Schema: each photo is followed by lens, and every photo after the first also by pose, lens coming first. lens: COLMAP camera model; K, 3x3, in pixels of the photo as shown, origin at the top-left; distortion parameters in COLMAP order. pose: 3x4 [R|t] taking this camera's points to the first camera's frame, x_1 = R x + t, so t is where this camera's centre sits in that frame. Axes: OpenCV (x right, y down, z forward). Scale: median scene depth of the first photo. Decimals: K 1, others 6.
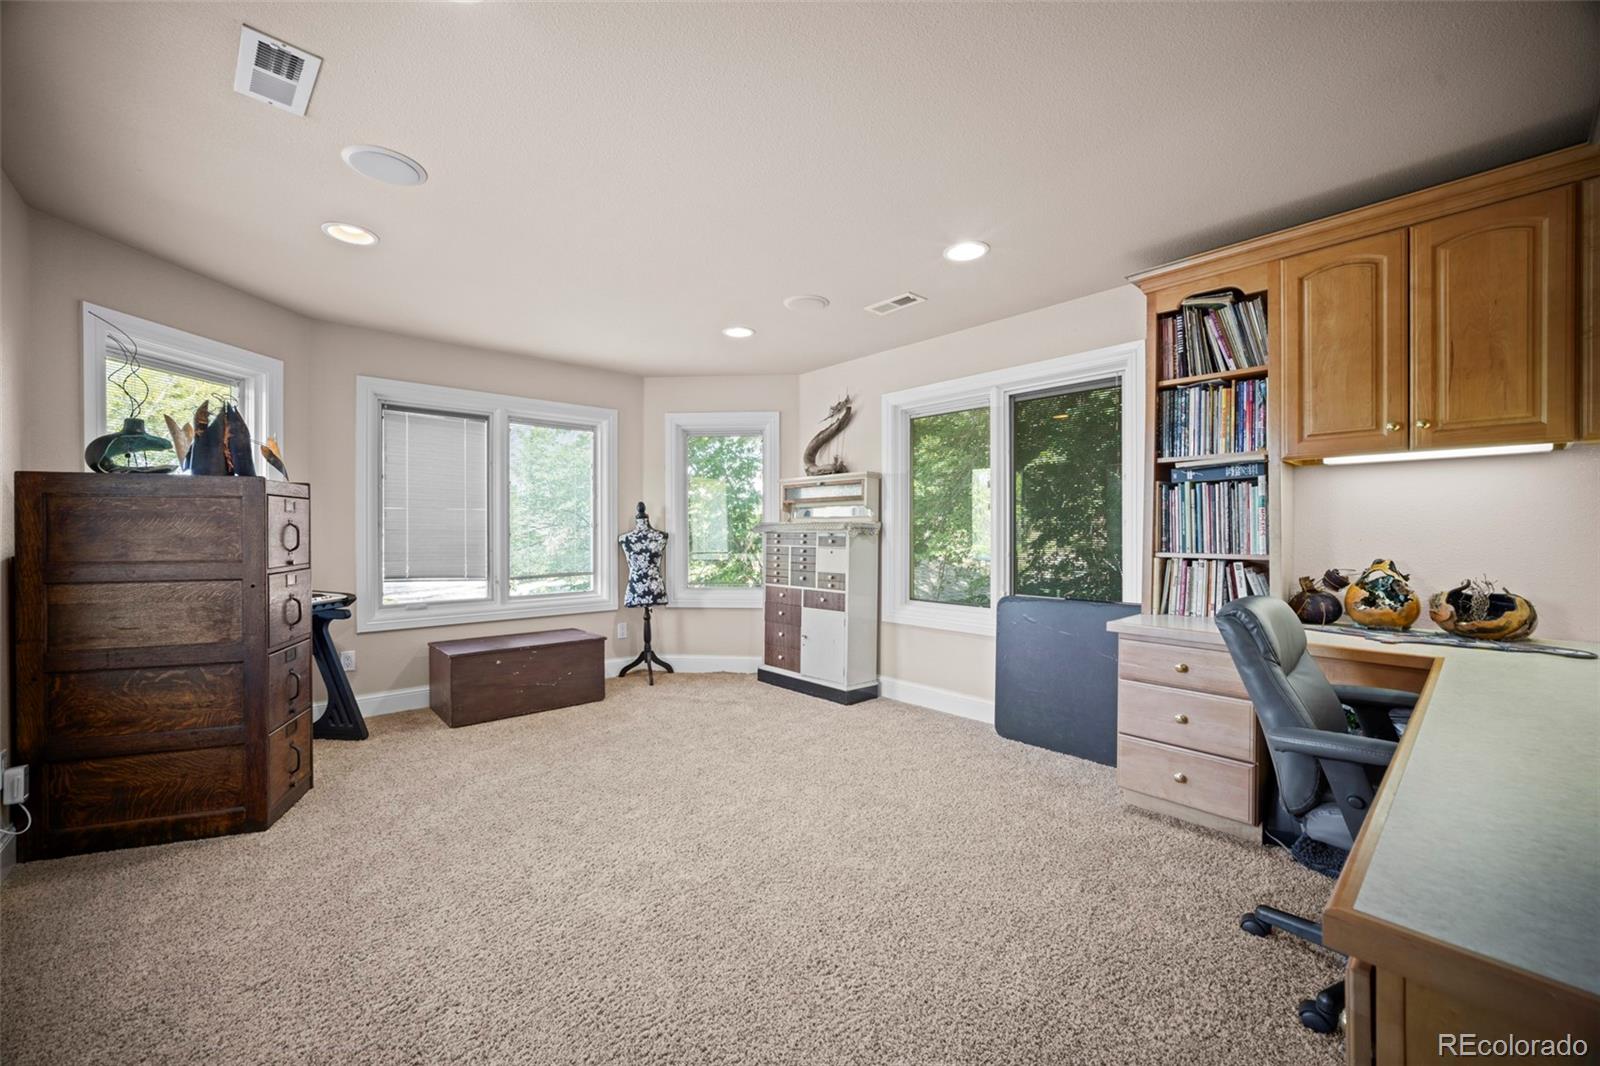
lens RADIAL K [[628.7, 0, 794.5], [0, 628.7, 527.9], [0, 0, 1]] dist [-0.017941, 0.006082]
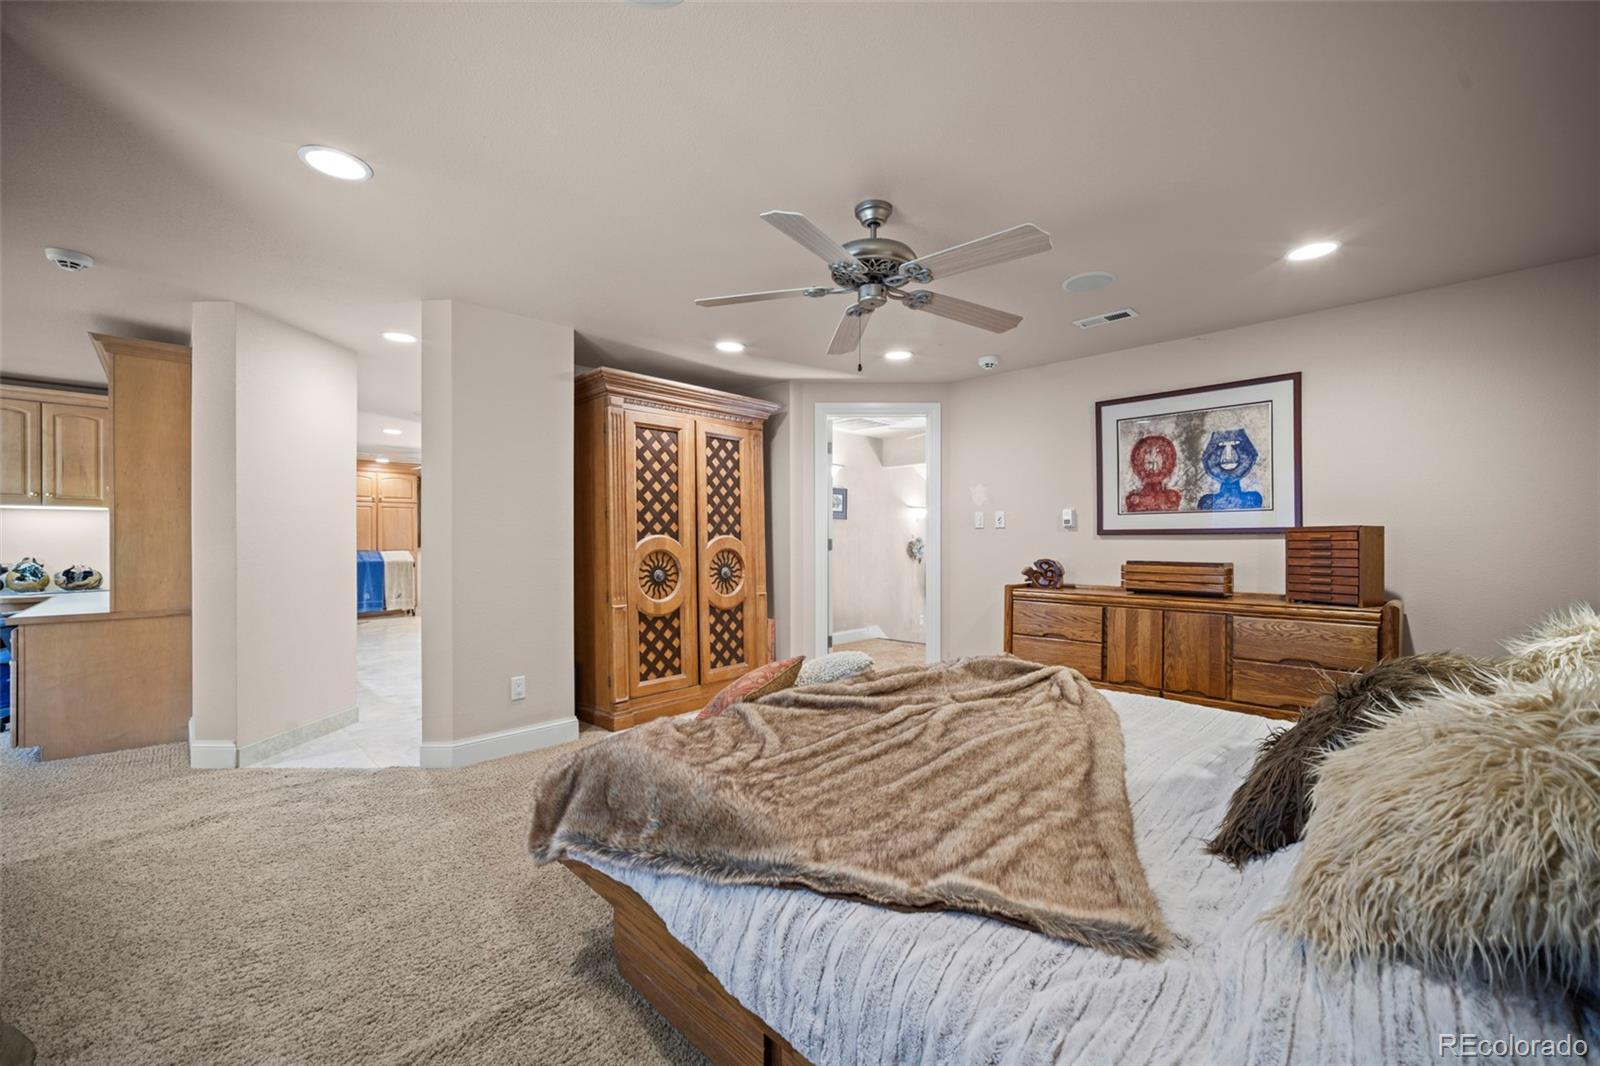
lens RADIAL K [[628.7, 0, 786.1], [0, 628.7, 543.5], [0, 0, 1]] dist [-0.017941, 0.006082]
pose [[-0.064501, 0.001229, 0.997917, -0.888547], [0.006288, 0.999980, -0.000825, 0.017325], [-0.997898, 0.006222, -0.064508, -0.962892]]
